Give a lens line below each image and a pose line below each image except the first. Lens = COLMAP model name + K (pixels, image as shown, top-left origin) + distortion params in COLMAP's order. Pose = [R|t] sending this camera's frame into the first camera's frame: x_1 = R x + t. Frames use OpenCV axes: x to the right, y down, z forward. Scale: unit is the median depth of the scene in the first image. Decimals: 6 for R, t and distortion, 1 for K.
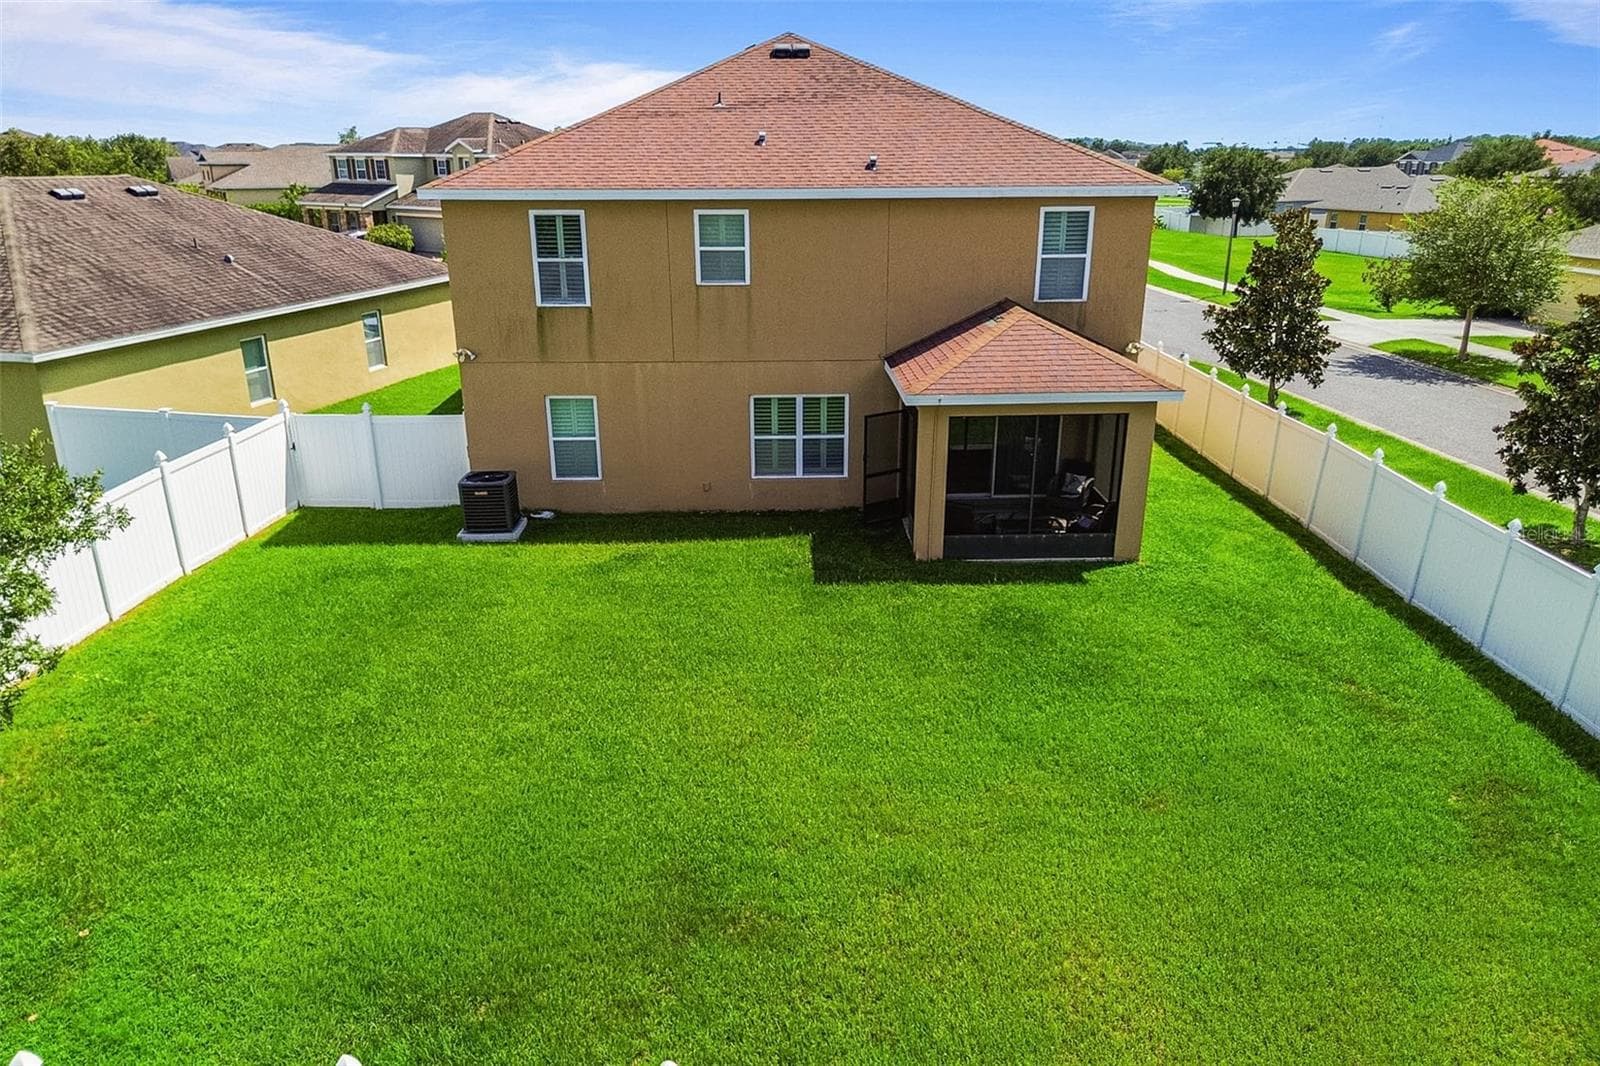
lens RADIAL K [[1156.5, 0, 791.2], [0, 1156.5, 637.1], [0, 0, 1]] dist [0.017085, -0.023125]
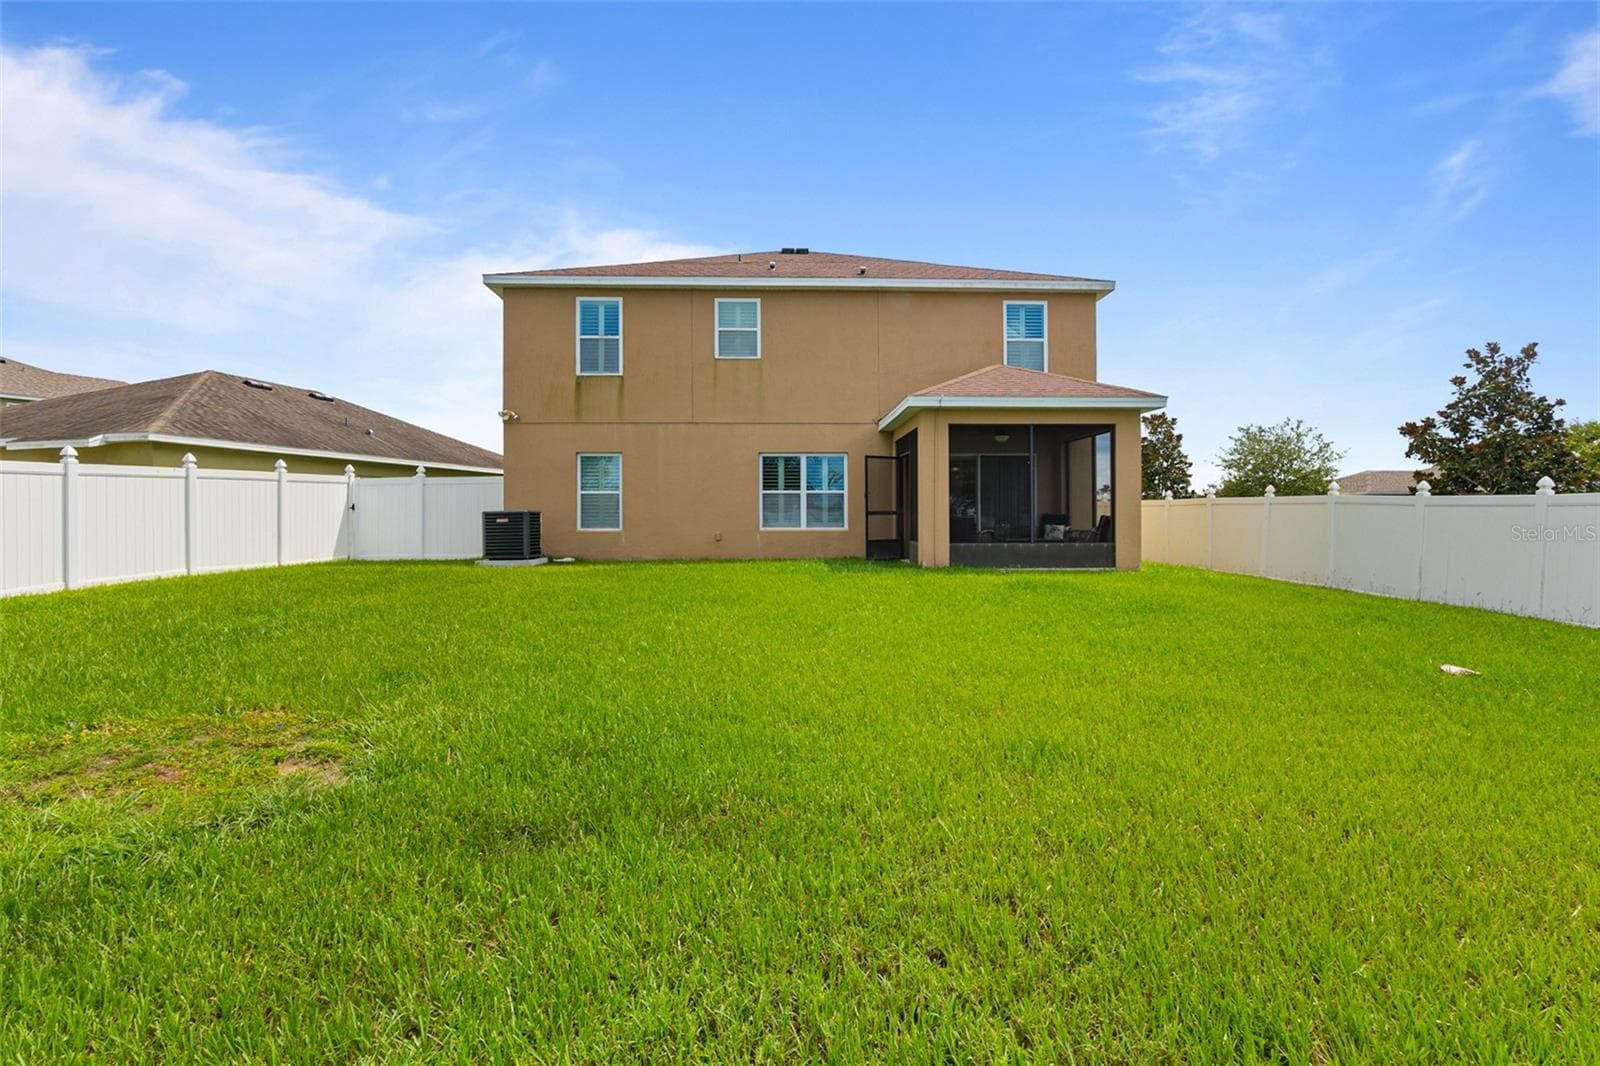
lens RADIAL K [[756.0, 0, 797.5], [0, 756.0, 519.9], [0, 0, 1]] dist [-0.022920, -0.000439]
pose [[0.999940, 0.003339, 0.010453, -0.006307], [0.000852, 0.926082, -0.377321, 0.132065], [-0.010940, 0.377307, 0.926024, 0.356559]]
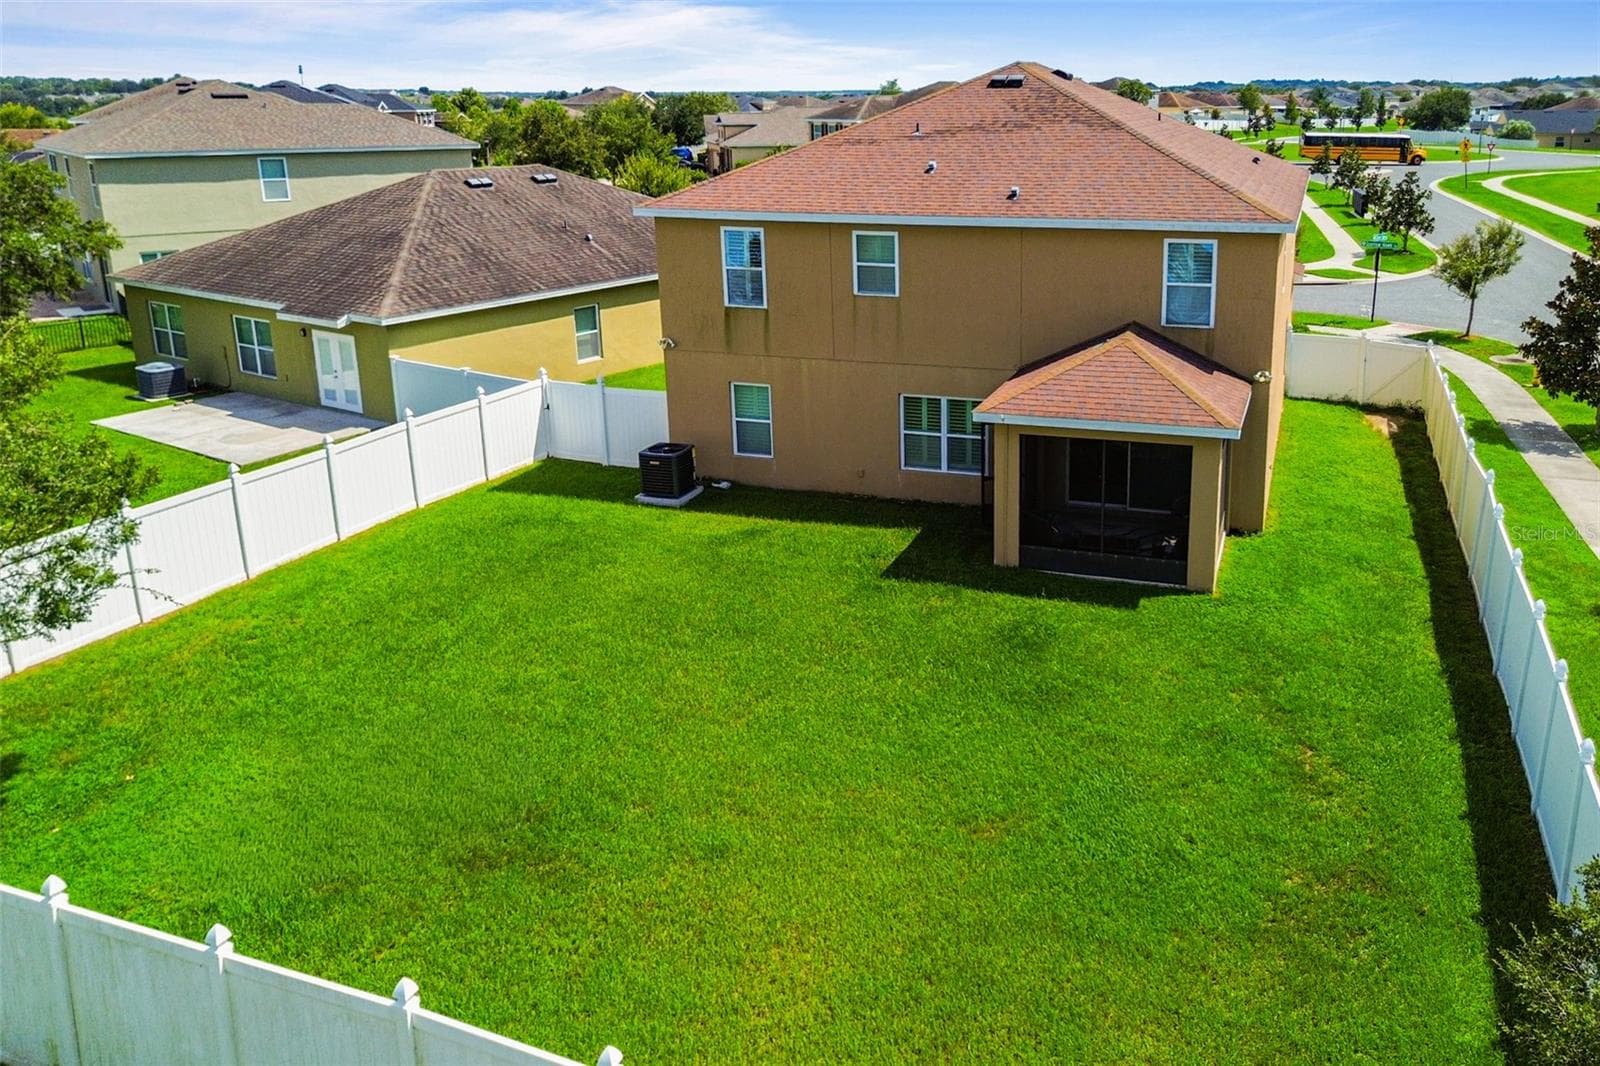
lens RADIAL K [[1236.0, 0, 931.9], [0, 1236.0, 436.7], [0, 0, 1]] dist [0.010629, -0.000564]
pose [[0.945955, 0.084065, -0.313212, 0.370792], [-0.122659, 0.986815, -0.105594, -0.053152], [0.300206, 0.138305, 0.943795, -0.078594]]
